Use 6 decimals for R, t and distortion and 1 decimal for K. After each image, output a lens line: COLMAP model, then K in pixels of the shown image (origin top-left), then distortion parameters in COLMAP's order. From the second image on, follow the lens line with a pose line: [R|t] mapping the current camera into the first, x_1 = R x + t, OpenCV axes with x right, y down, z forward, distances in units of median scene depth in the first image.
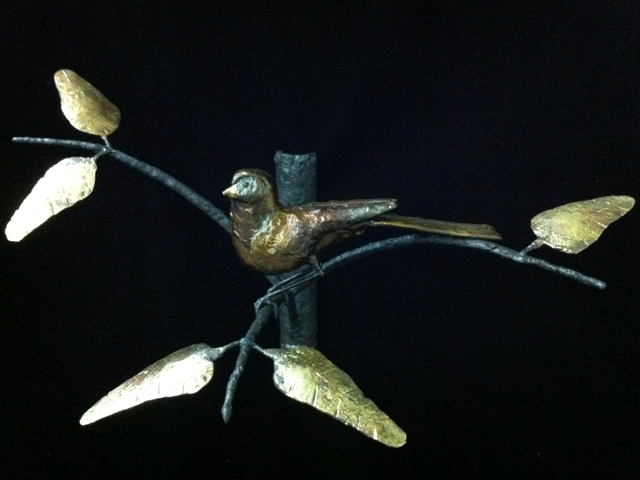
lens RADIAL K [[649.4, 0, 320.0], [0, 649.4, 240.0], [0, 0, 1]] dist [0.008067, 0.003333]
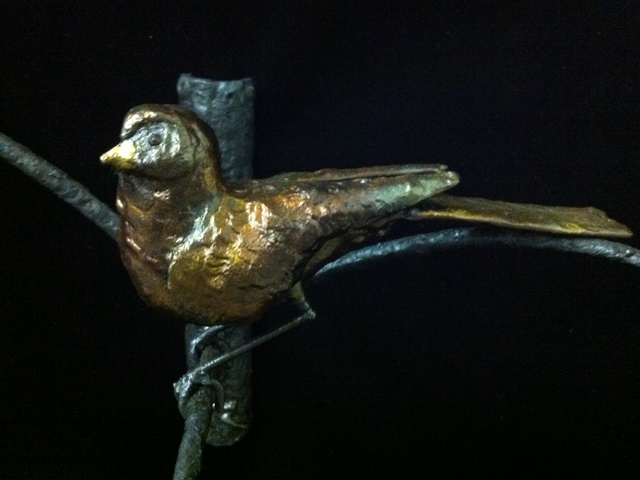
lens RADIAL K [[642.4, 0, 320.6], [0, 642.4, 209.7], [0, 0, 1]] dist [-0.010078, -0.010840]
pose [[0.967165, -0.031934, 0.252134, -0.115882], [0.019981, 0.998558, 0.049829, -0.055982], [-0.253362, -0.043155, 0.966409, 0.532630]]
